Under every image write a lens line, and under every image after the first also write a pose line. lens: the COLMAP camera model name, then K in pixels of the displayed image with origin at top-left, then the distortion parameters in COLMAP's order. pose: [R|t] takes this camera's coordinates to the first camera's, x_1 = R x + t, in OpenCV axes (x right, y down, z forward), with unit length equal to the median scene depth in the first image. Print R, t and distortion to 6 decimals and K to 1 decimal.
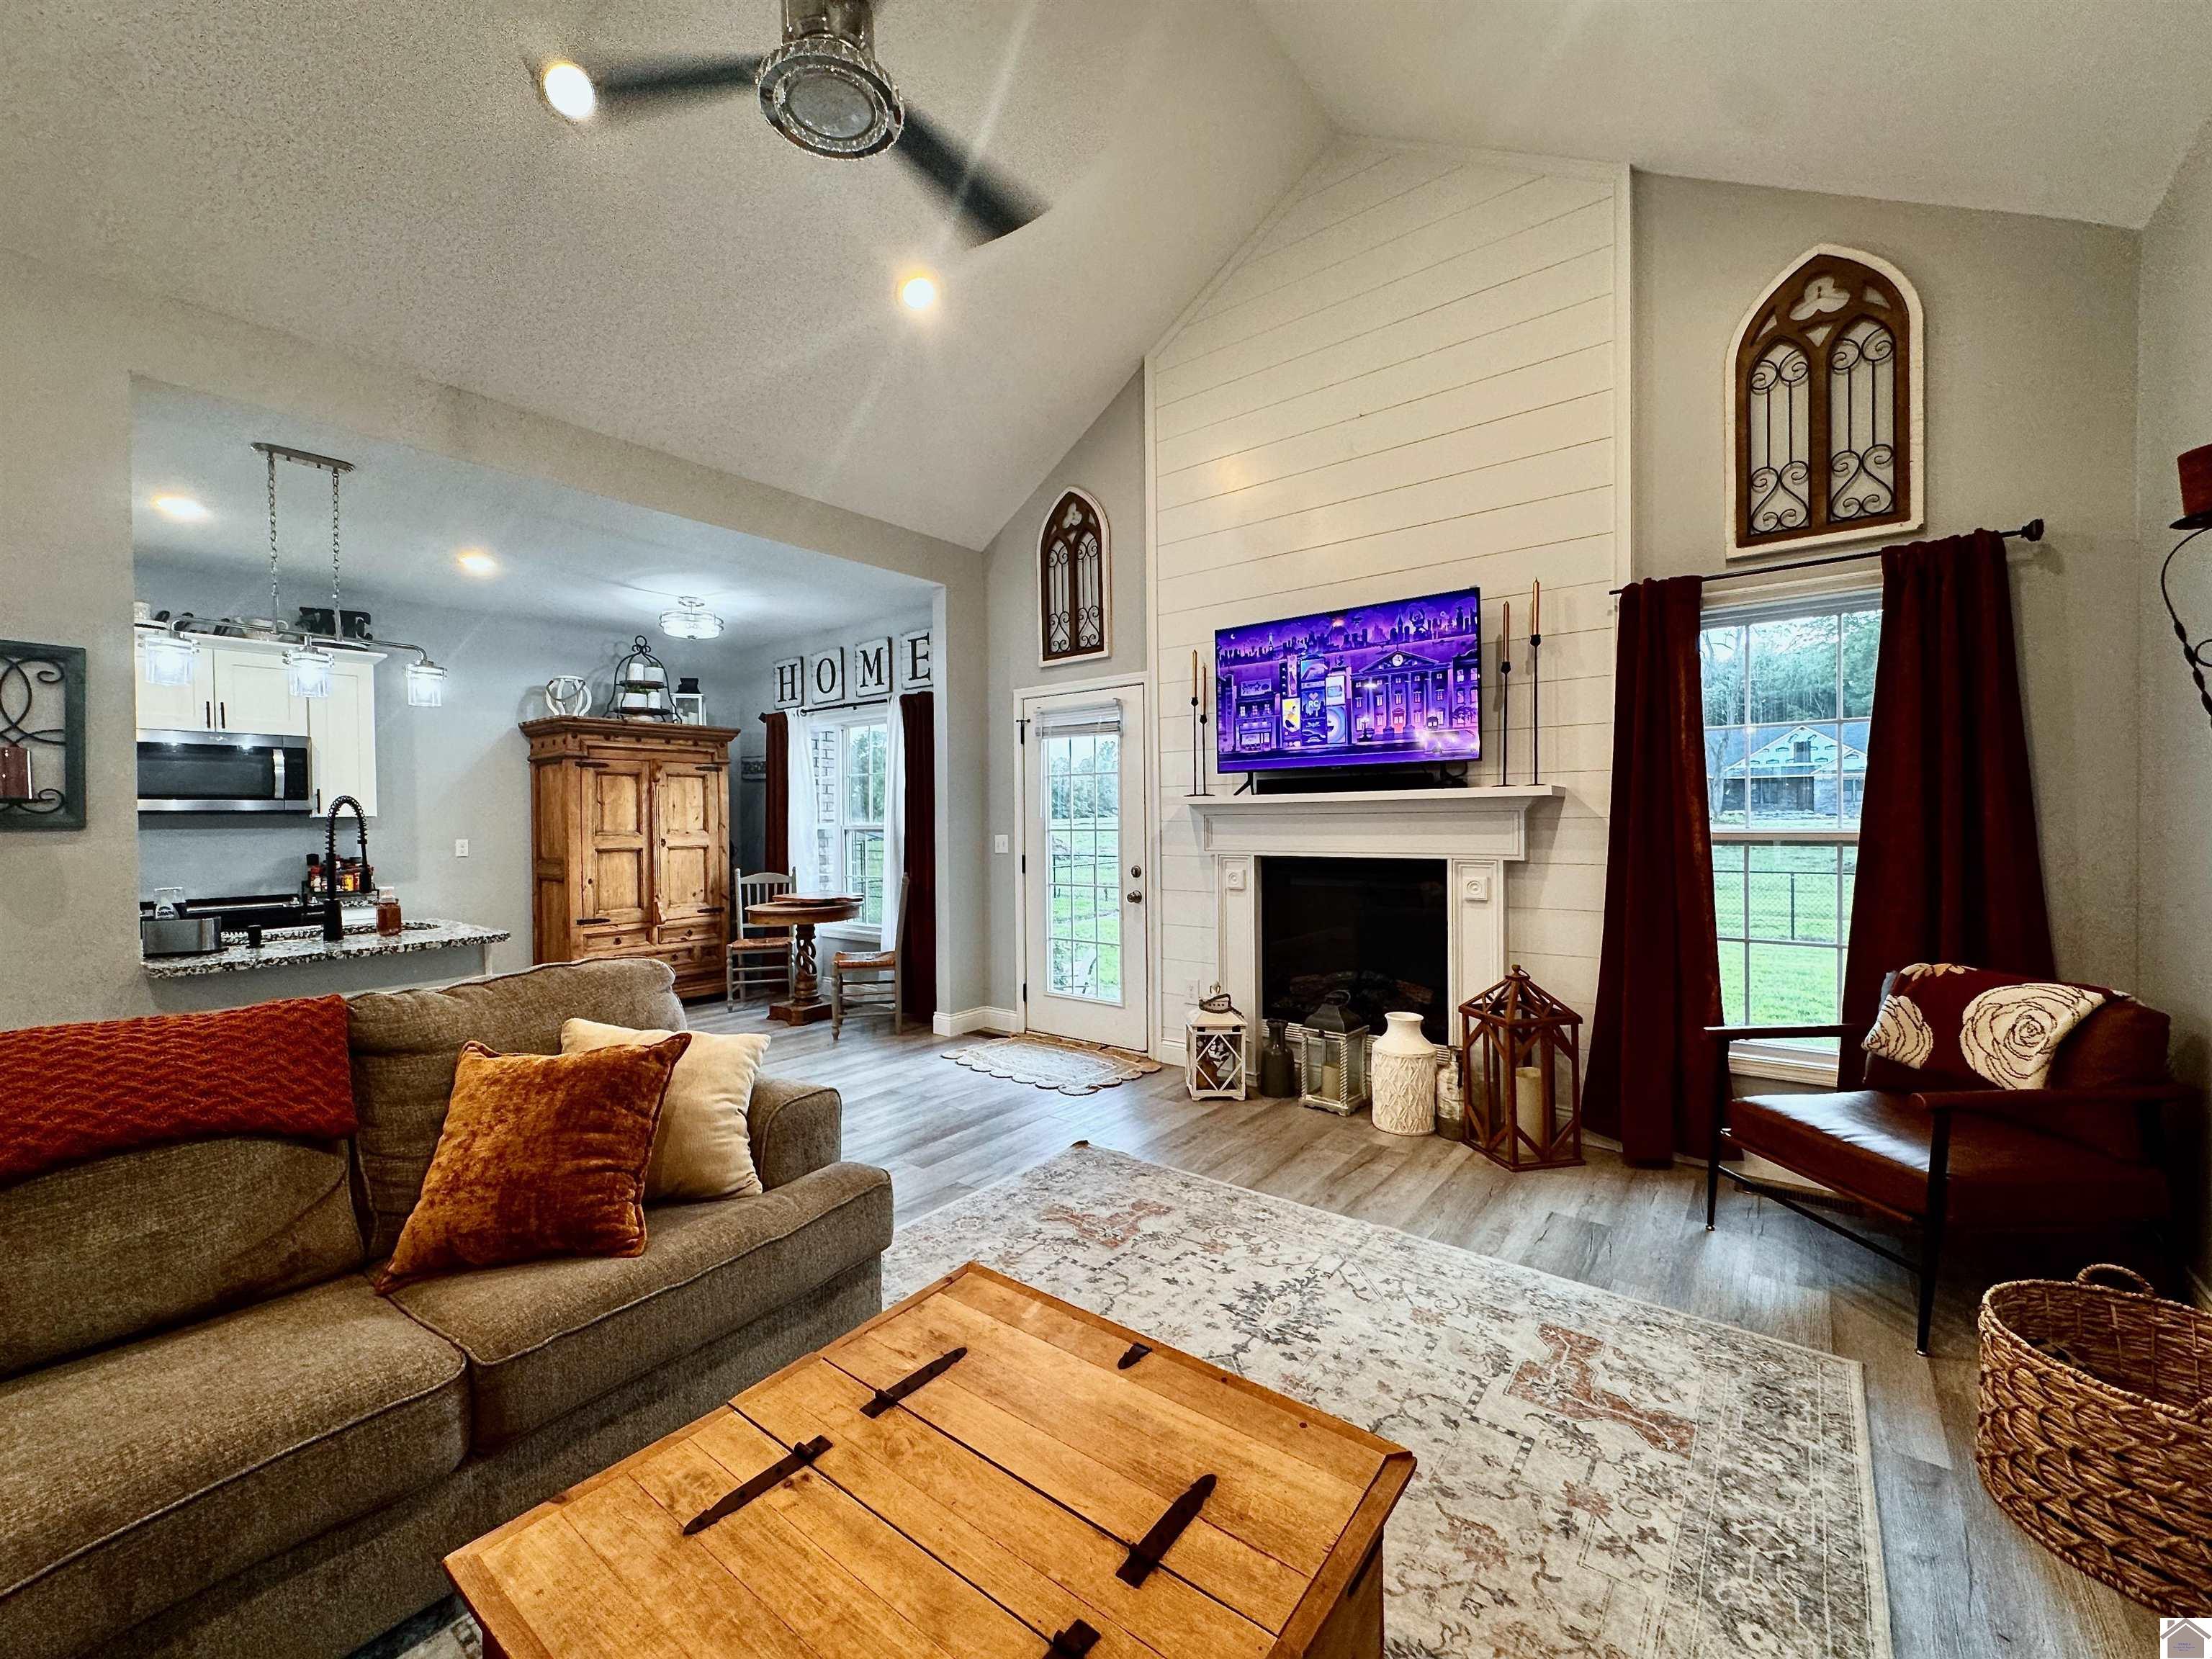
lens RADIAL K [[886.2, 0, 1100.8], [0, 886.2, 826.9], [0, 0, 1]] dist [-0.001250, 0.000185]
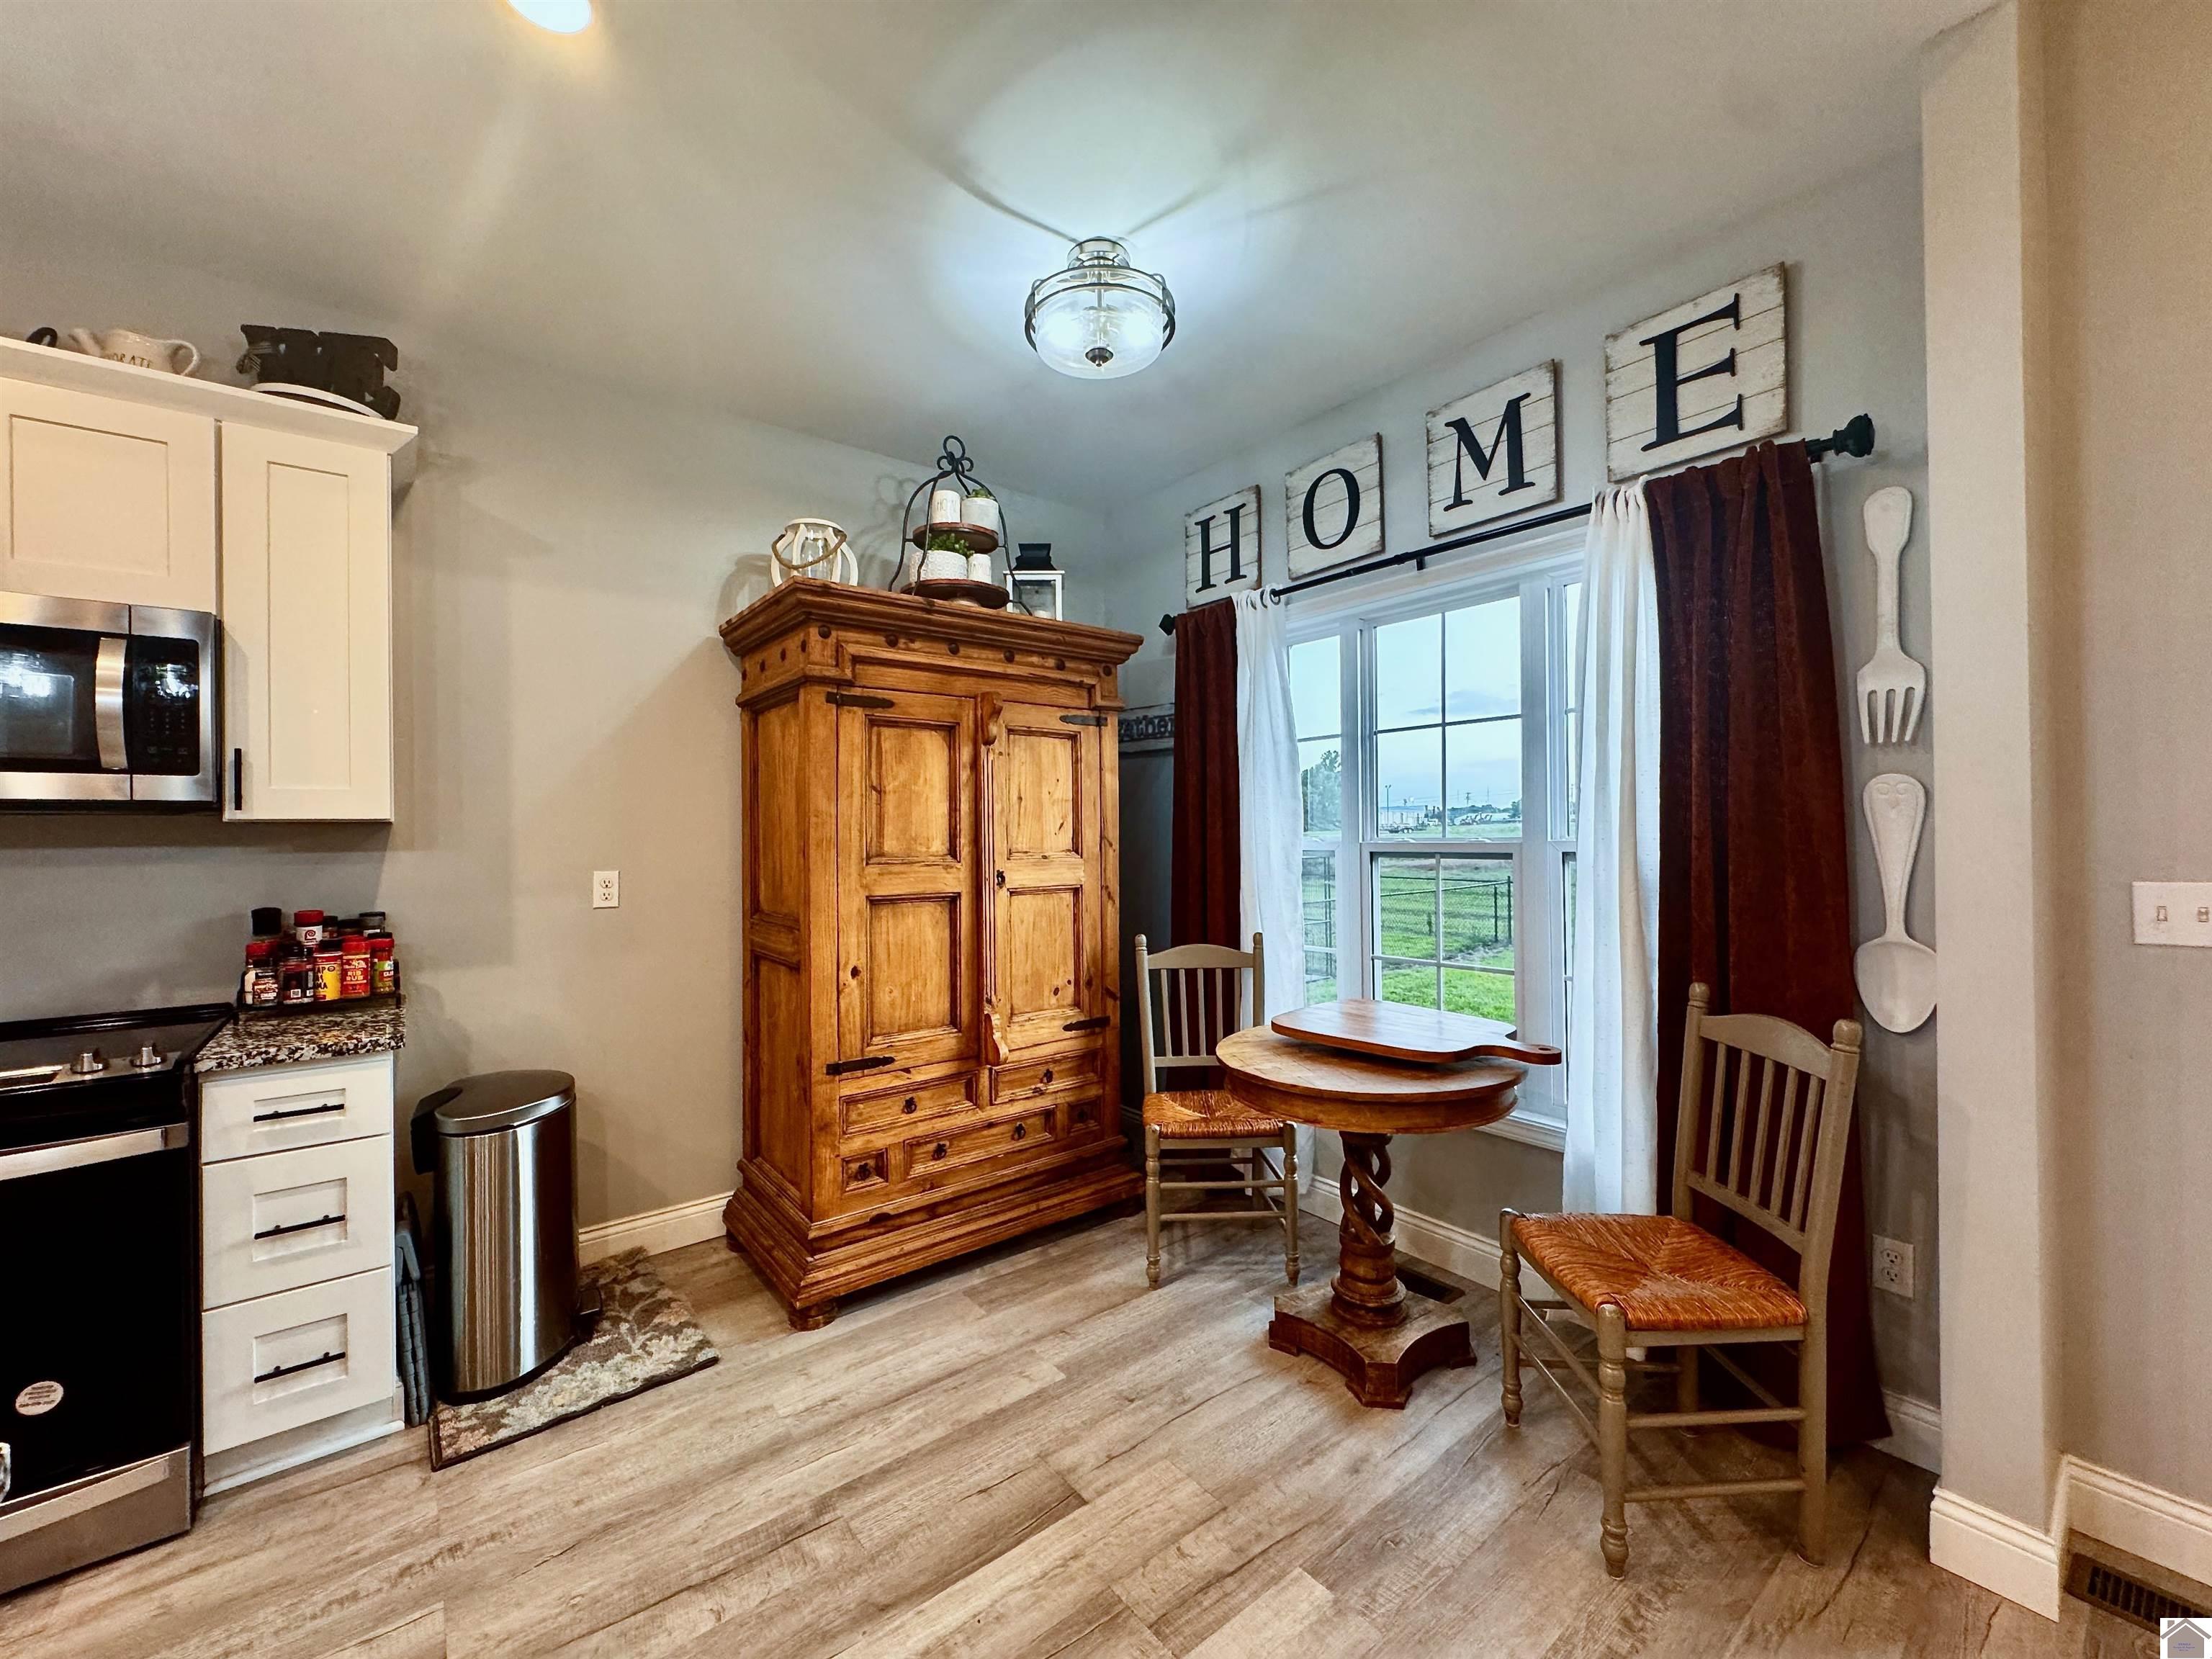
lens RADIAL K [[886.2, 0, 1100.8], [0, 886.2, 826.9], [0, 0, 1]] dist [-0.001250, 0.000185]
pose [[0.972415, 0.000415, -0.233258, -0.401660], [-0.003905, 0.999887, -0.014502, -0.003253], [0.233226, 0.015013, 0.972307, 0.679099]]
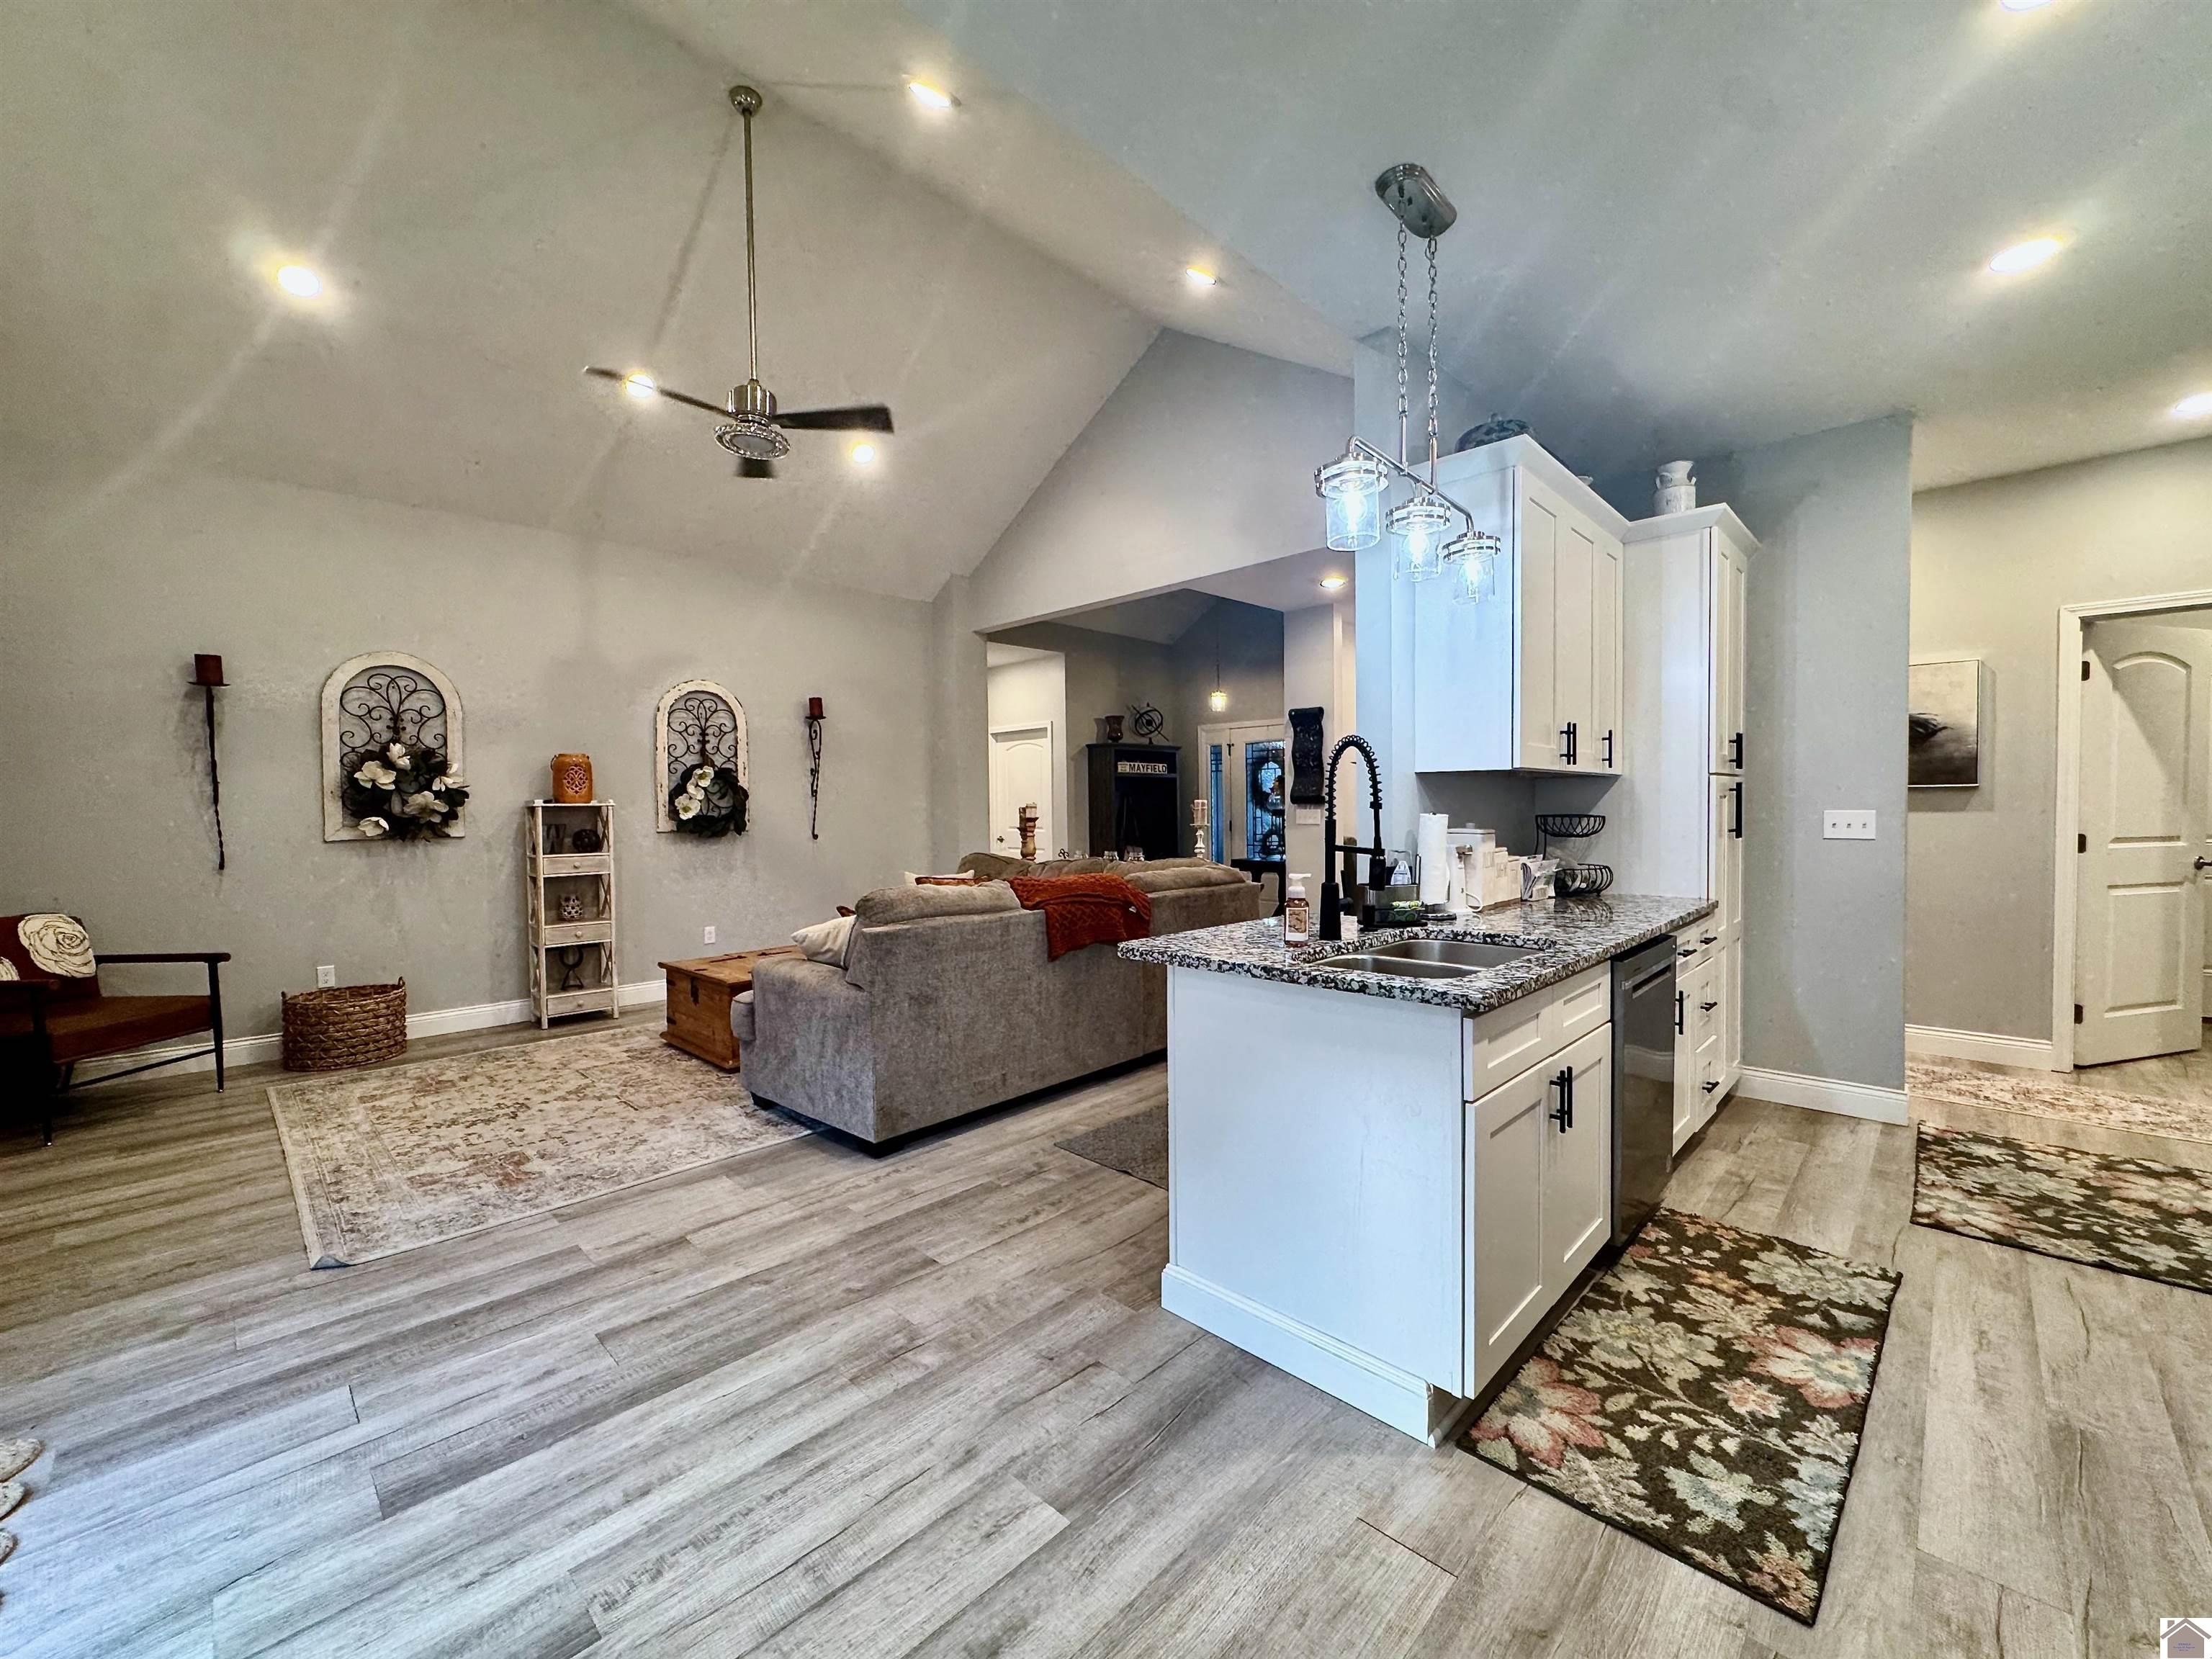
lens RADIAL K [[886.2, 0, 1100.8], [0, 886.2, 826.9], [0, 0, 1]] dist [-0.001250, 0.000185]
pose [[-0.994185, 0.020017, 0.105809, -0.472720], [0.023373, 0.999259, 0.030568, 0.005817], [-0.105119, 0.032863, -0.993917, 1.087375]]
